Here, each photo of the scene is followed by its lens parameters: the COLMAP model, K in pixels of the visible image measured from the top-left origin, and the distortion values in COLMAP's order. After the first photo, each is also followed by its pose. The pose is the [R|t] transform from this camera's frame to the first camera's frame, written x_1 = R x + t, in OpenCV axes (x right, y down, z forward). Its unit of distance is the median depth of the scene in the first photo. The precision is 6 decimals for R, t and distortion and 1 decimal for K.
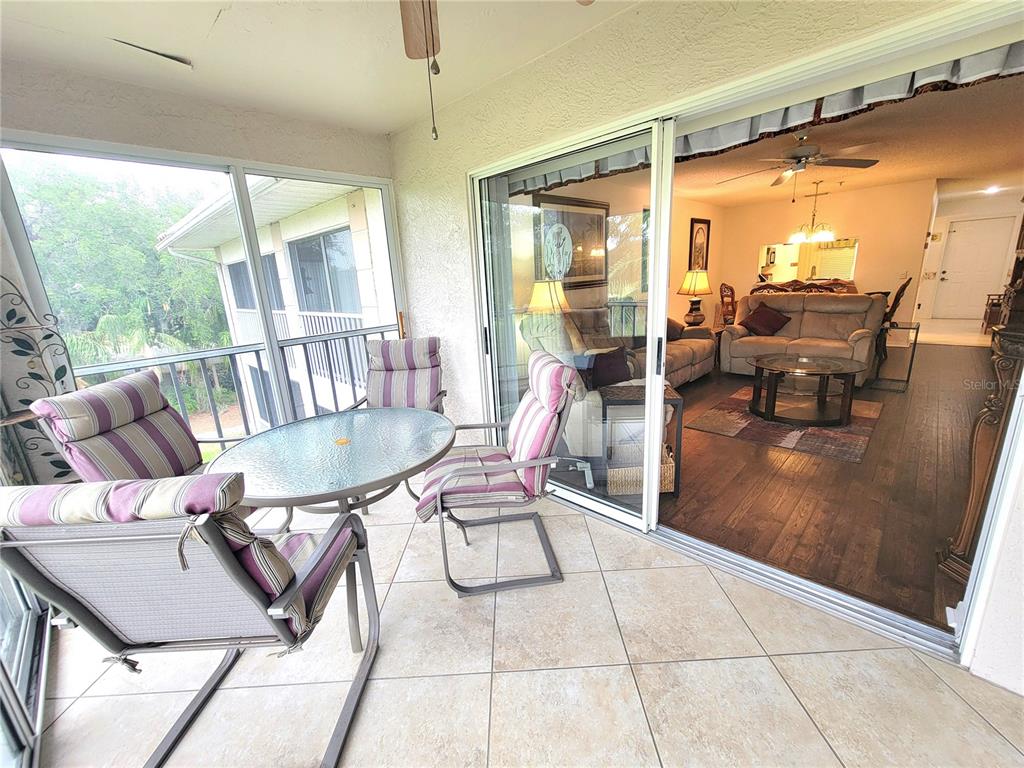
lens RADIAL K [[420.2, 0, 515.8], [0, 420.2, 385.8], [0, 0, 1]] dist [-0.000814, 0.000567]
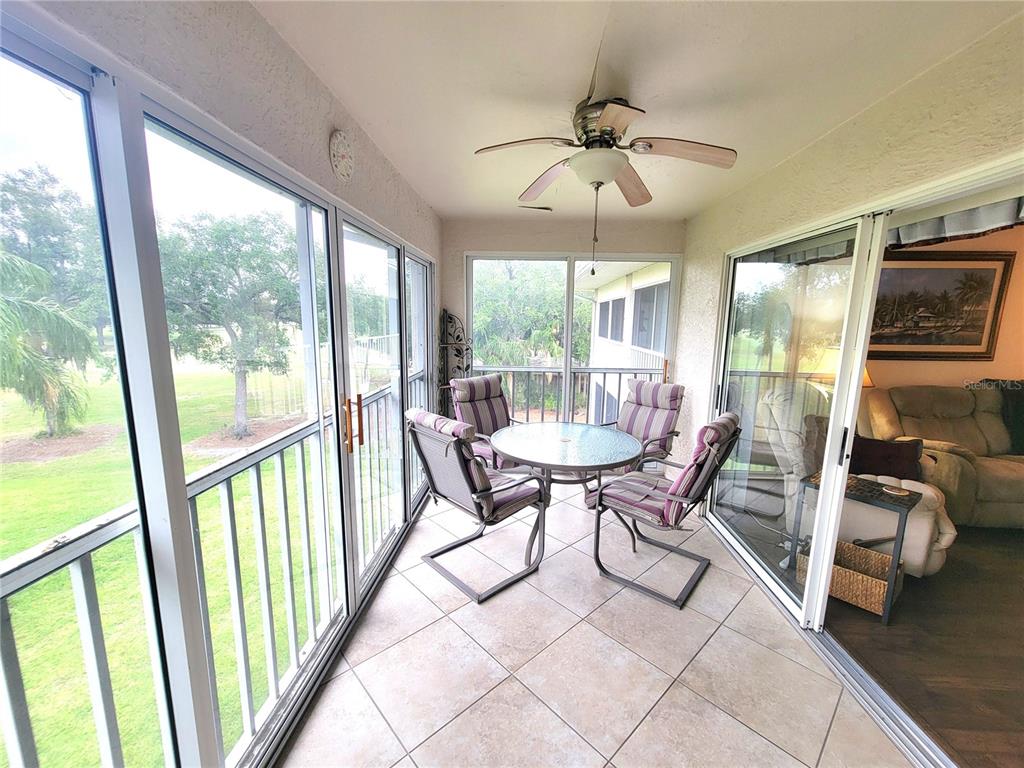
lens RADIAL K [[420.2, 0, 515.8], [0, 420.2, 385.8], [0, 0, 1]] dist [-0.000814, 0.000567]
pose [[0.674285, 0.183331, -0.715353, 0.541946], [-0.236455, 0.971293, 0.026044, -0.057804], [0.699592, 0.151587, 0.698278, -0.225871]]
